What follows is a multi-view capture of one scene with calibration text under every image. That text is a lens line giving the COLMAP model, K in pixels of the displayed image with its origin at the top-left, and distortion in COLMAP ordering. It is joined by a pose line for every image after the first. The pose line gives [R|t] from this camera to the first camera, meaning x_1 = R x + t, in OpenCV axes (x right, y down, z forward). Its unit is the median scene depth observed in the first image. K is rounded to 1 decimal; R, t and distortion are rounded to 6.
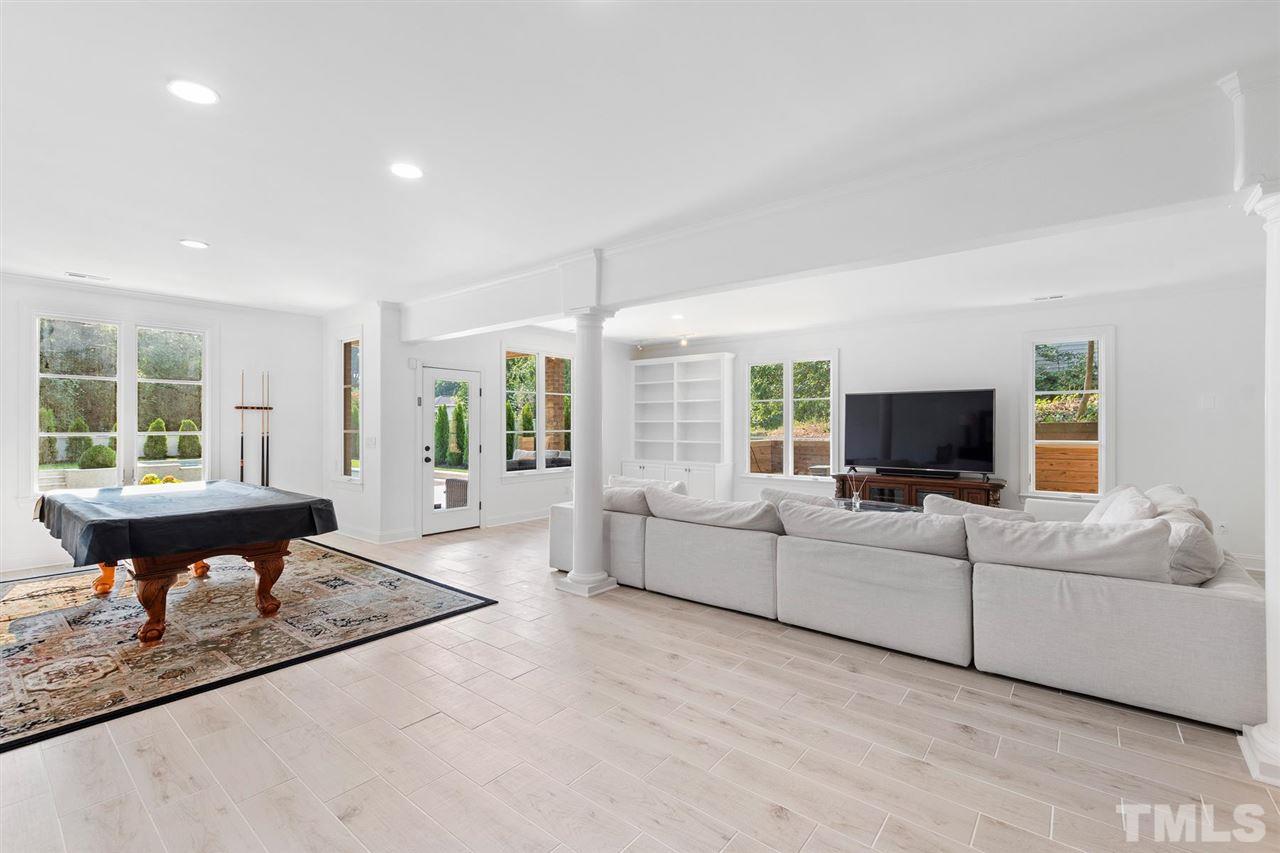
lens RADIAL K [[554.9, 0, 630.8], [0, 554.9, 424.6], [0, 0, 1]] dist [0.006297, -0.000157]
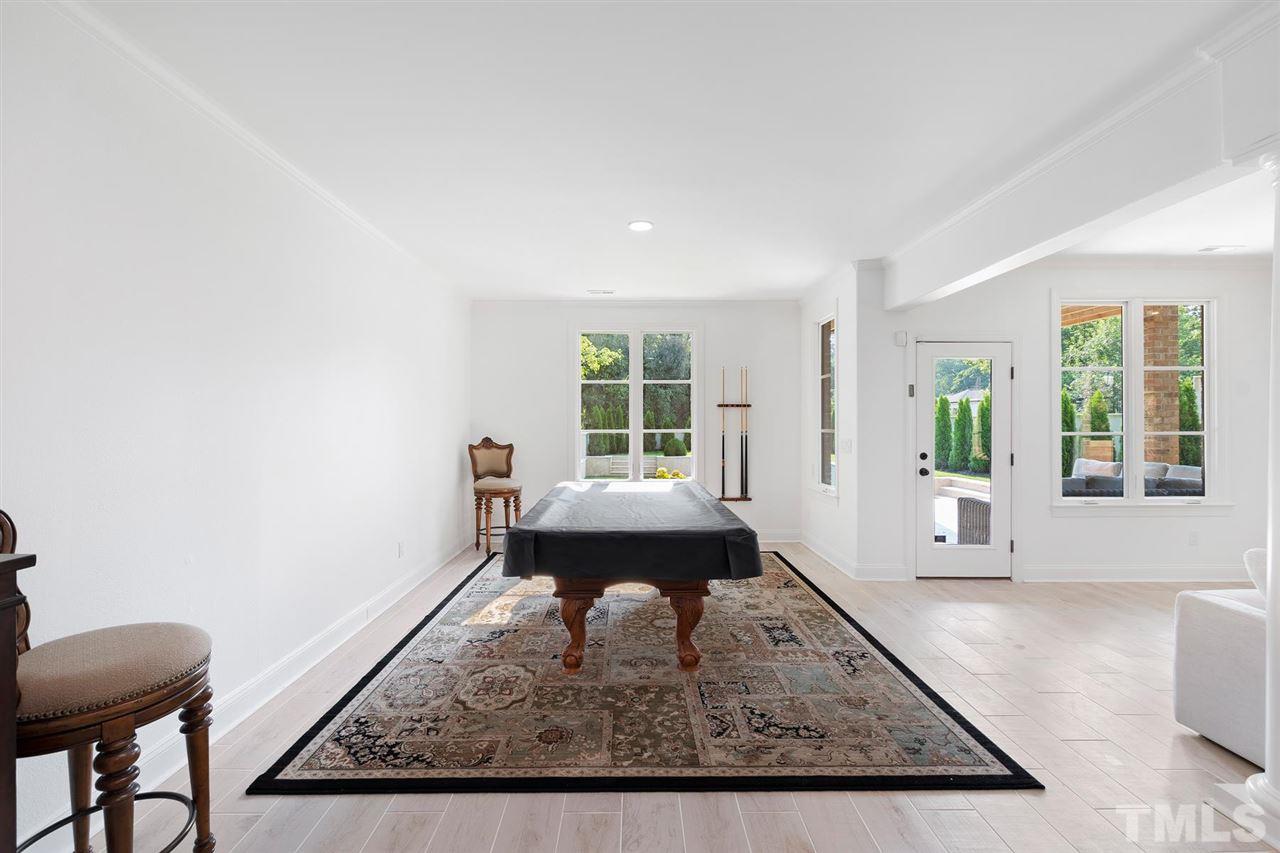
lens RADIAL K [[554.9, 0, 630.8], [0, 554.9, 424.6], [0, 0, 1]] dist [0.006297, -0.000157]
pose [[0.640594, 0.001231, -0.767879, -0.065072], [0.002006, 0.999993, 0.003276, -0.000858], [0.767877, -0.003639, 0.640587, 0.276567]]
